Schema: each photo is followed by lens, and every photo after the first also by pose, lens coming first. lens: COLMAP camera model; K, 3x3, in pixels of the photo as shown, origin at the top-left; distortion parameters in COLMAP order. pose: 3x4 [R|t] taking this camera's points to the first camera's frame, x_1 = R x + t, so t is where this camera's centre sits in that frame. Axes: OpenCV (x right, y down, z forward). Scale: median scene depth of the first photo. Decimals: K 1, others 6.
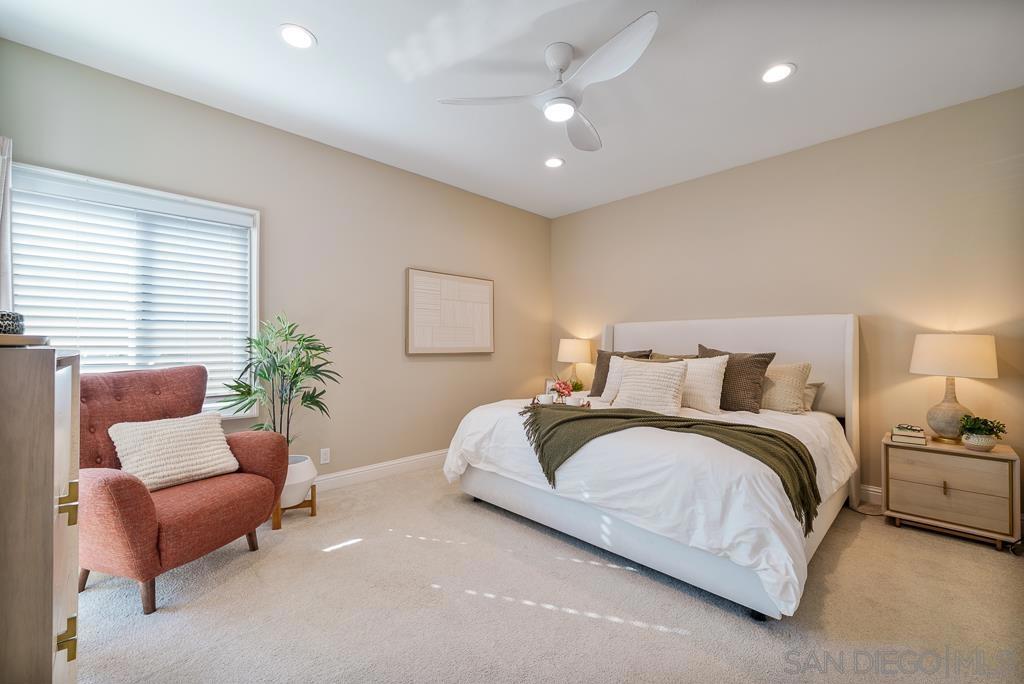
lens RADIAL K [[416.9, 0, 508.7], [0, 416.9, 343.1], [0, 0, 1]] dist [-0.000070, -0.000013]
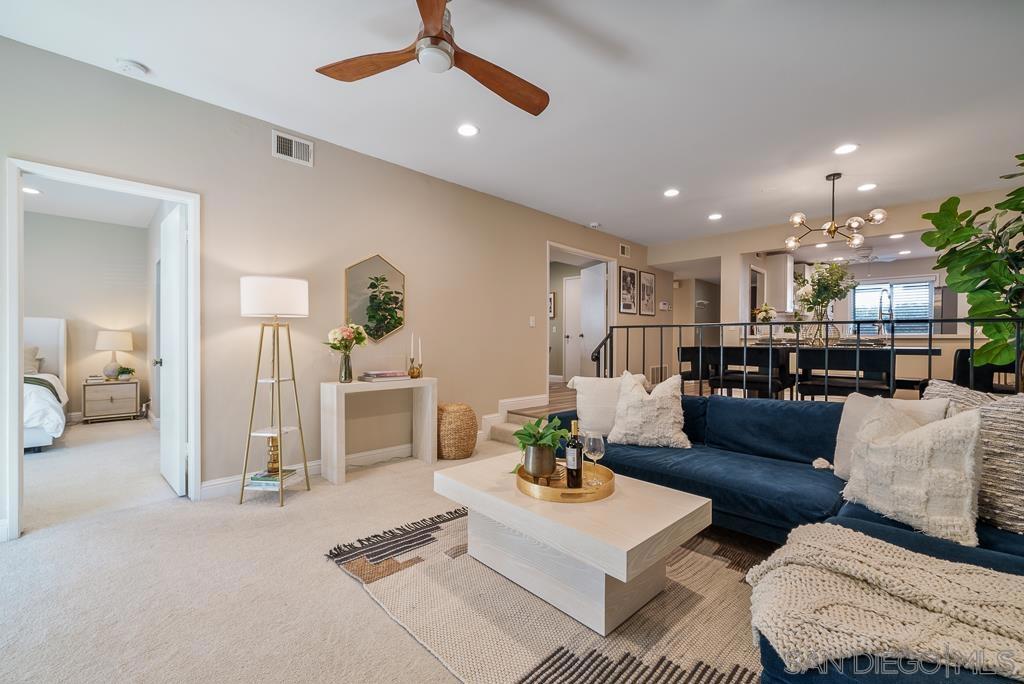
lens RADIAL K [[428.7, 0, 512.0], [0, 428.7, 342.0], [0, 0, 1]] dist [0.001283, 0.000210]
pose [[0.001960, -0.003303, 0.999993, -1.236654], [-0.013384, 0.999905, 0.003329, -0.002035], [-0.999909, -0.013391, 0.001915, -1.136957]]
